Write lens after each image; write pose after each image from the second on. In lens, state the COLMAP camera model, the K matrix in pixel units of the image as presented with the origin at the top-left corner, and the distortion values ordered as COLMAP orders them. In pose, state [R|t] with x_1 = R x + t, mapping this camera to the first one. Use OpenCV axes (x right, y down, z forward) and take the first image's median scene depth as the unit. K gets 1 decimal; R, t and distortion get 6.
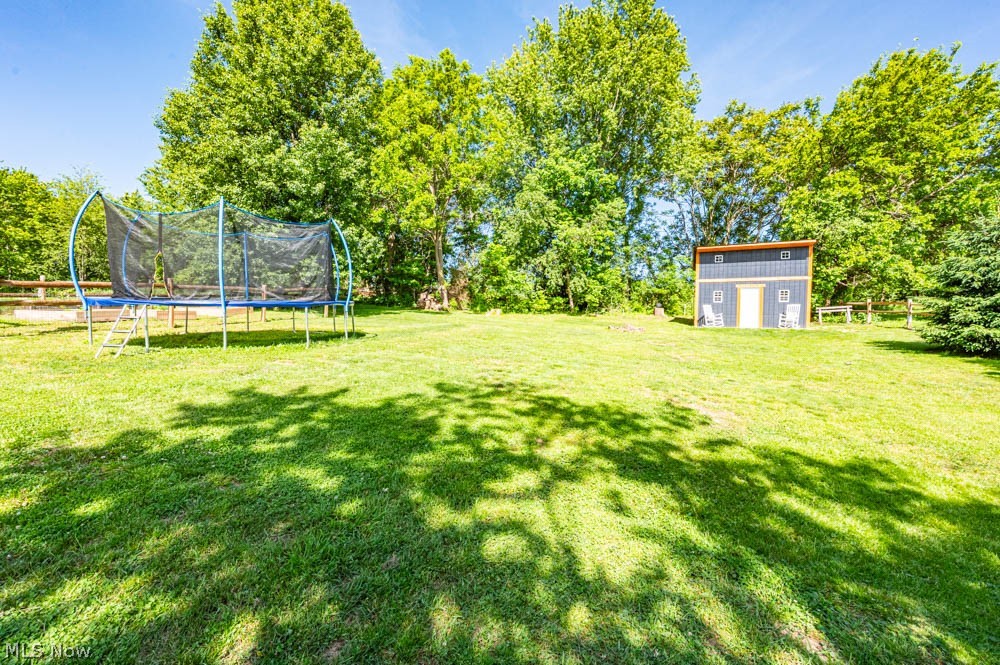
lens RADIAL K [[401.7, 0, 495.9], [0, 401.7, 324.0], [0, 0, 1]] dist [-0.004305, -0.000237]
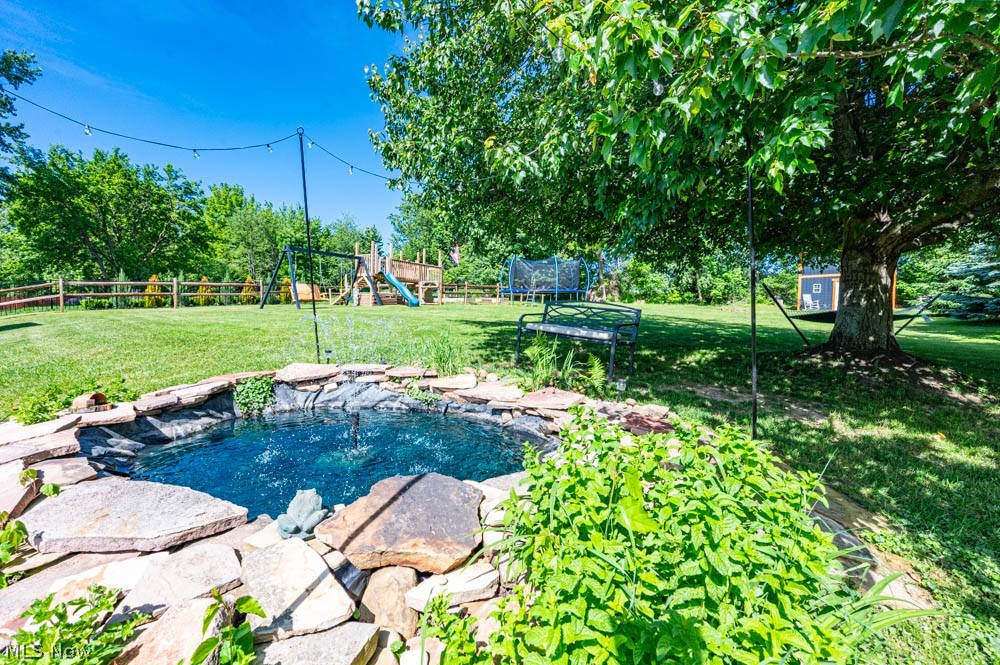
lens RADIAL K [[401.7, 0, 497.2], [0, 401.7, 330.0], [0, 0, 1]] dist [-0.004305, -0.000237]
pose [[0.953227, 0.008523, -0.302136, -0.178934], [-0.006319, 0.999946, 0.008272, 0.200632], [0.302190, -0.005976, 0.953229, -1.780135]]
